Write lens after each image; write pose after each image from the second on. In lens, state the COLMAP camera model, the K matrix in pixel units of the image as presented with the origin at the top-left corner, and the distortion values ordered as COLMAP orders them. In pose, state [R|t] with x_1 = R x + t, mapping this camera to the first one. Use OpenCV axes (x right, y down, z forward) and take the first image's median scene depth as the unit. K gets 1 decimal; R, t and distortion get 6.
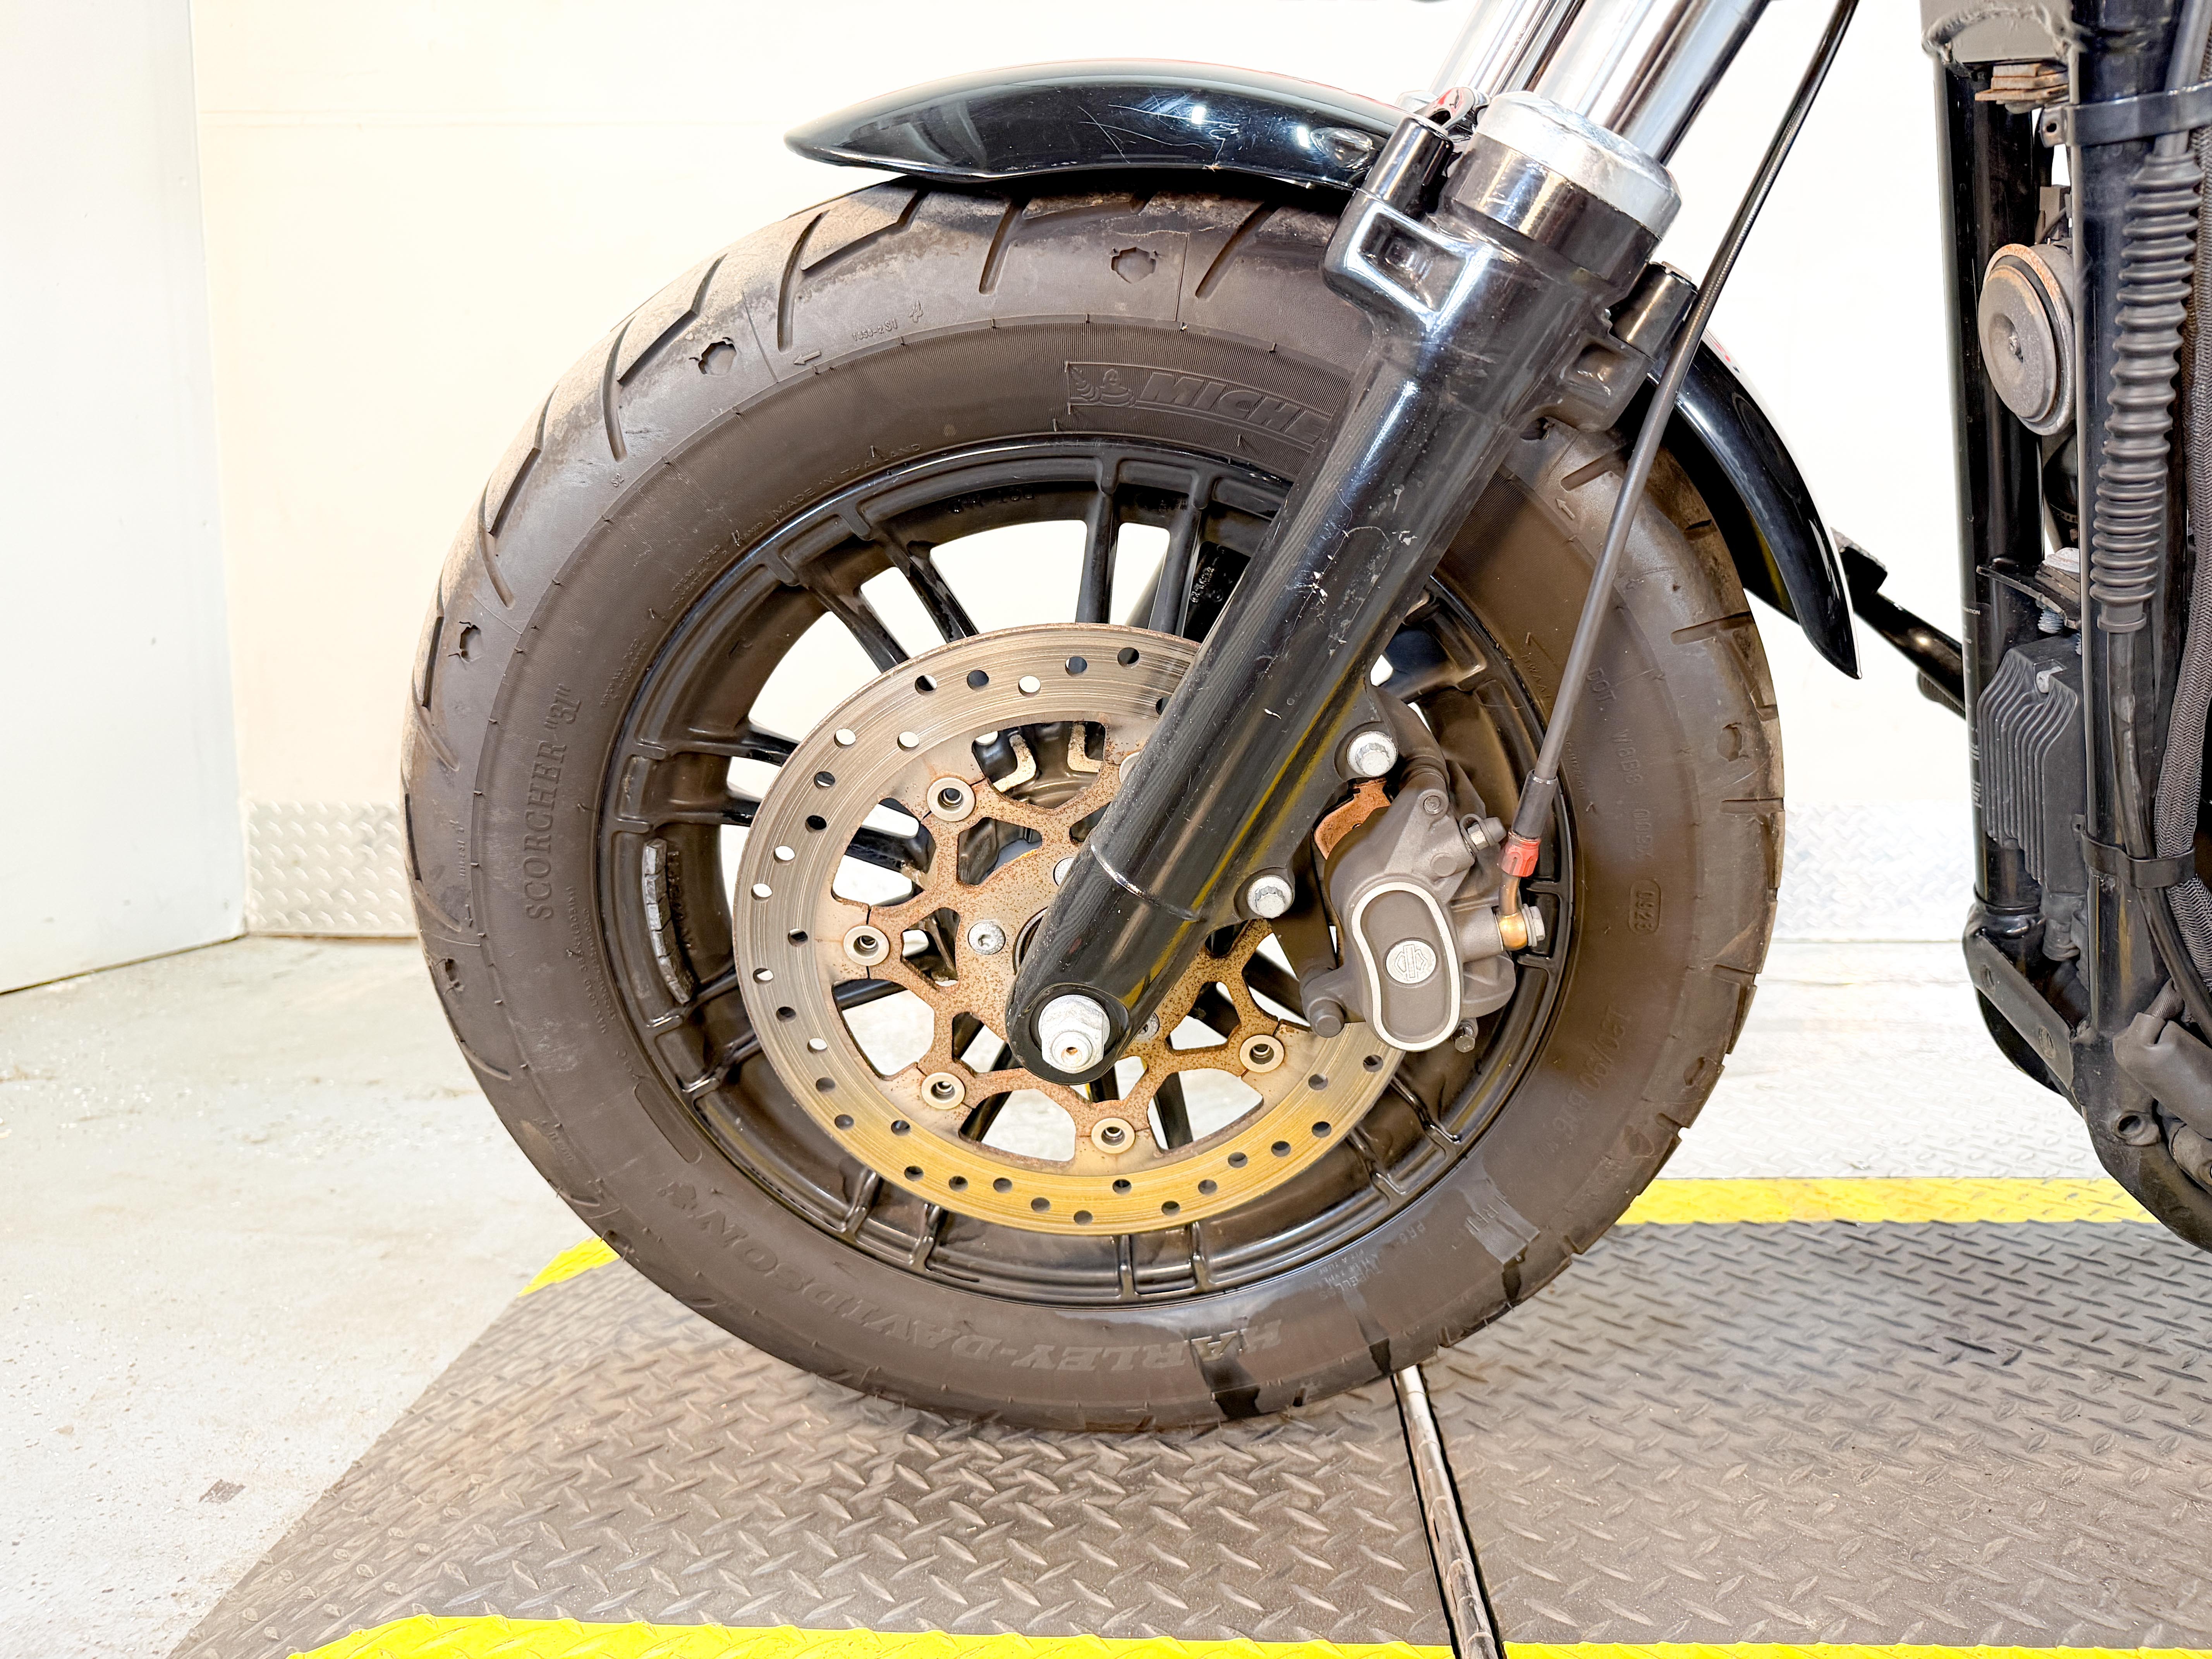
lens RADIAL K [[1586.6, 0, 1100.1], [0, 1586.6, 826.3], [0, 0, 1]] dist [-0.052630, 0.041514]
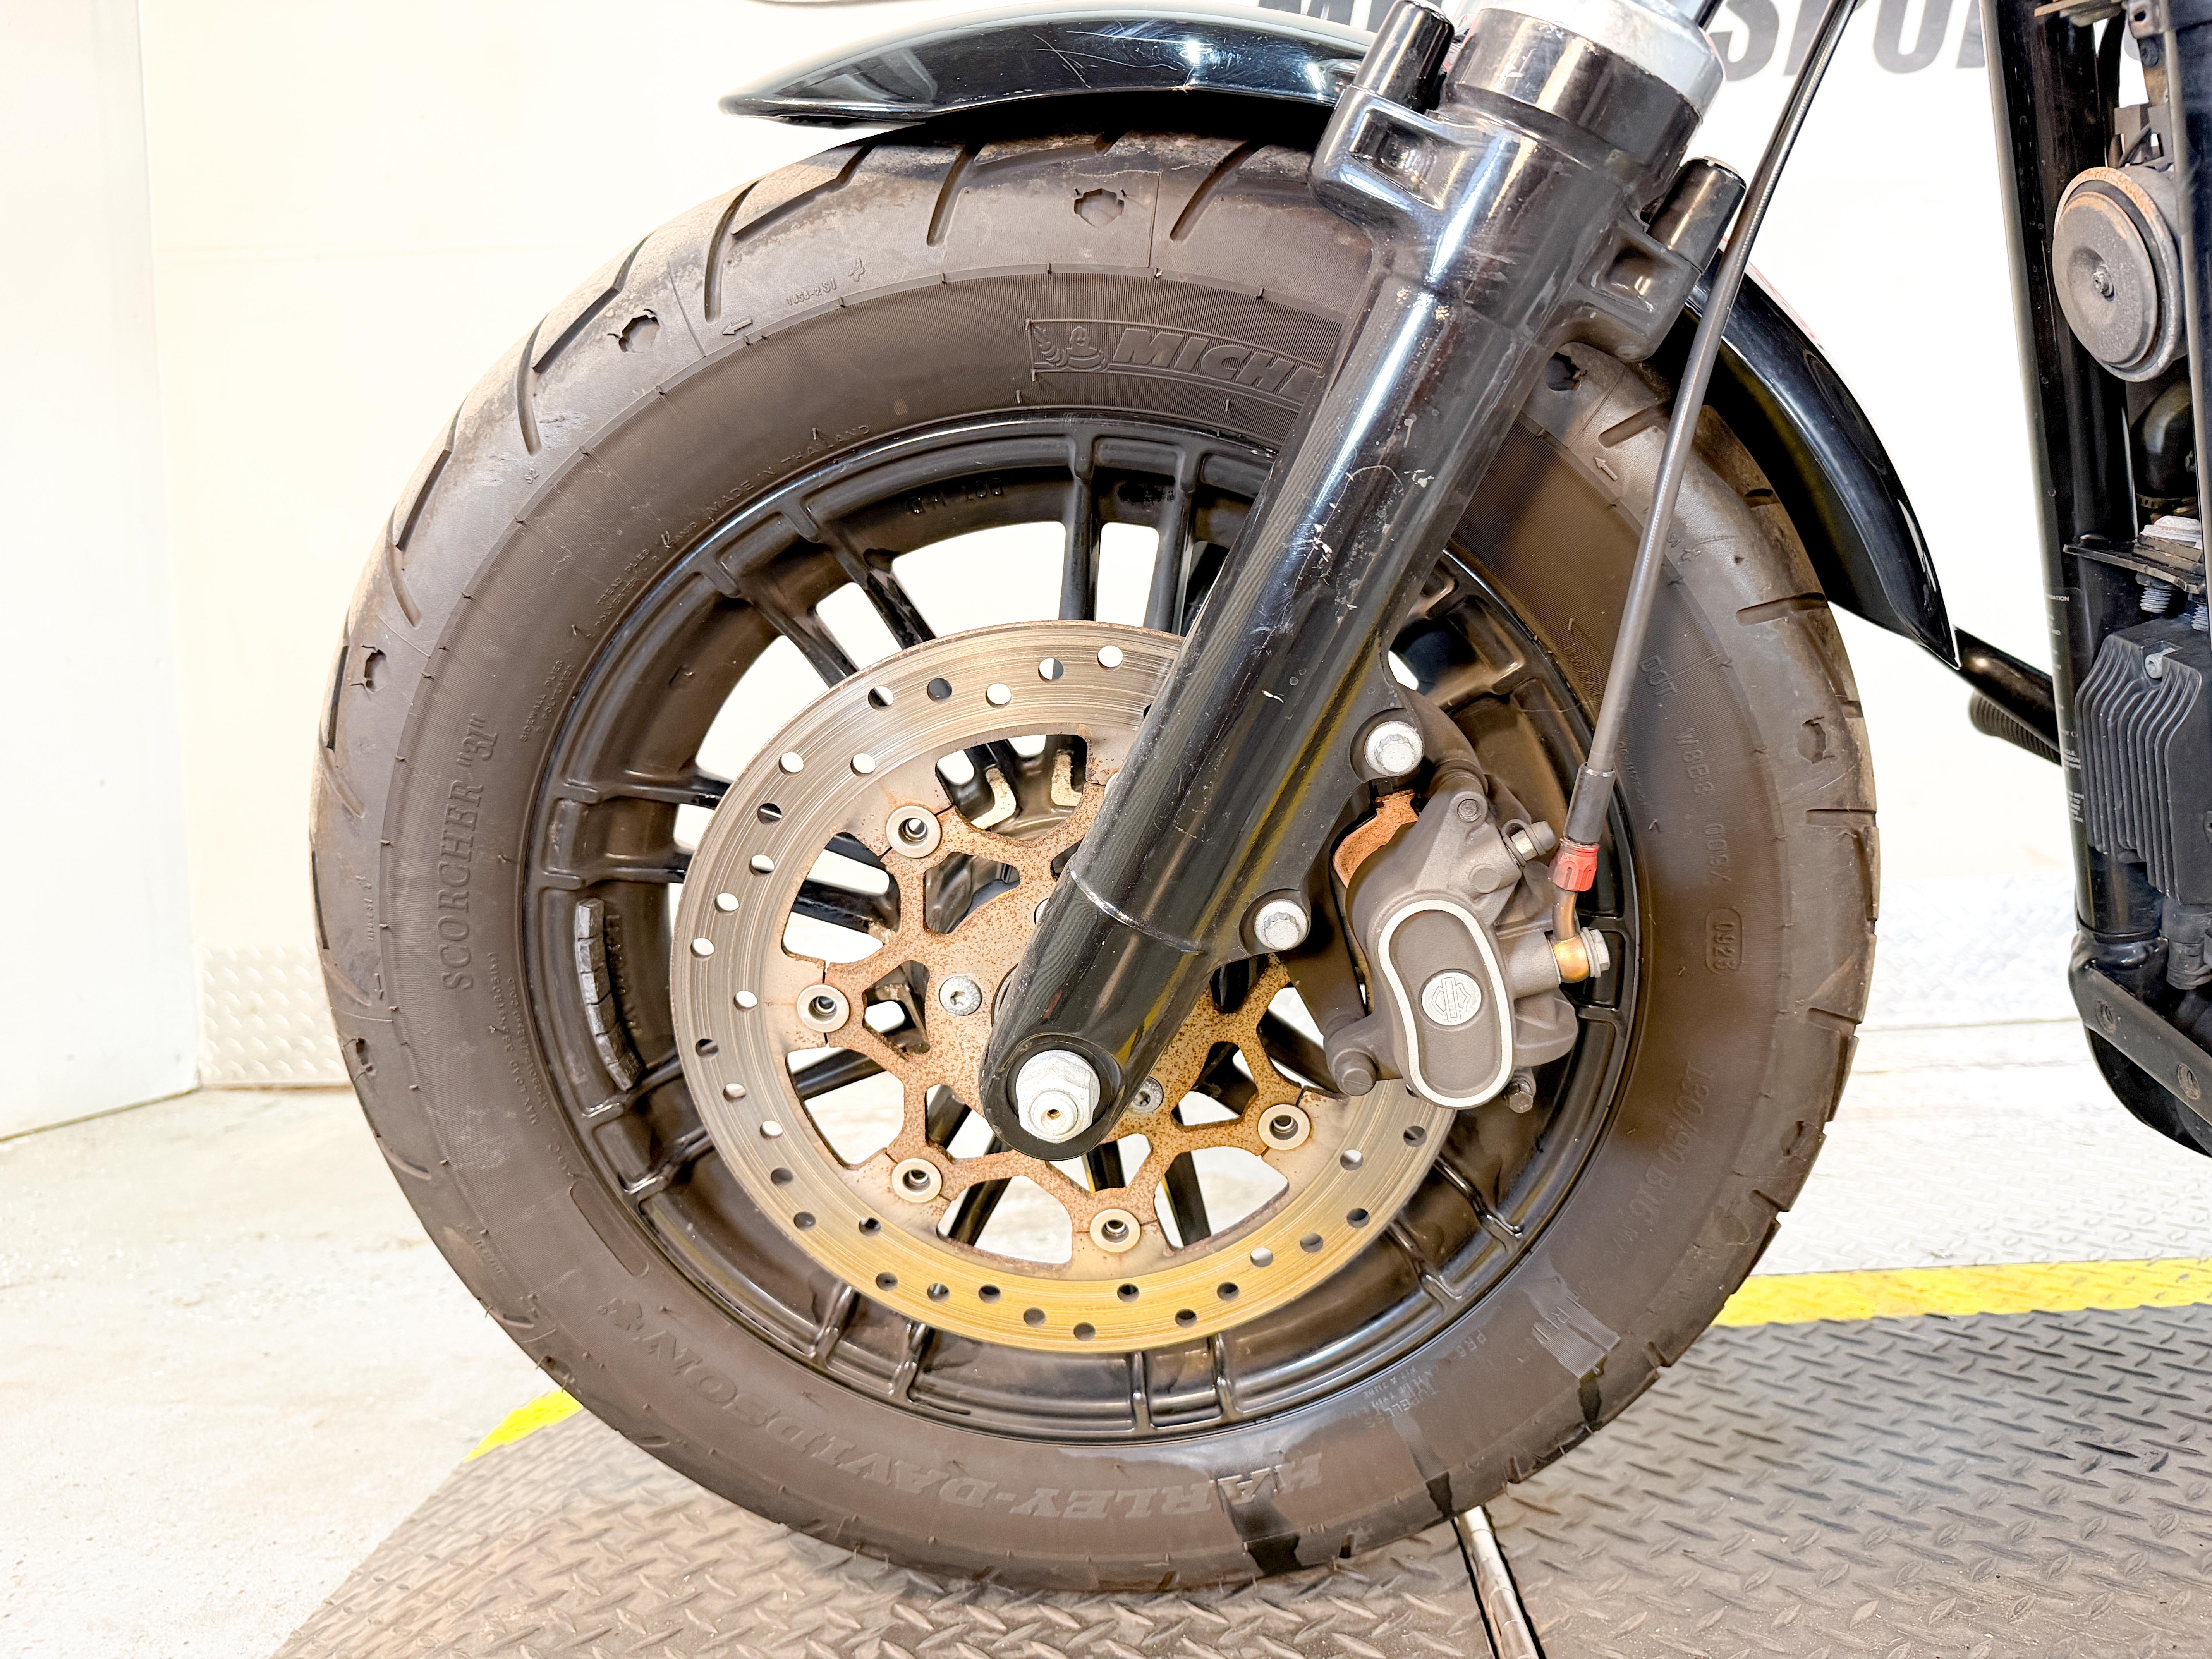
lens RADIAL K [[1586.6, 0, 1086.7], [0, 1586.6, 833.4], [0, 0, 1]] dist [-0.052630, 0.041514]
pose [[0.999139, -0.027721, -0.030867, 0.027441], [0.024453, 0.994523, -0.101621, 0.073501], [0.033515, 0.100779, 0.994344, 0.132290]]
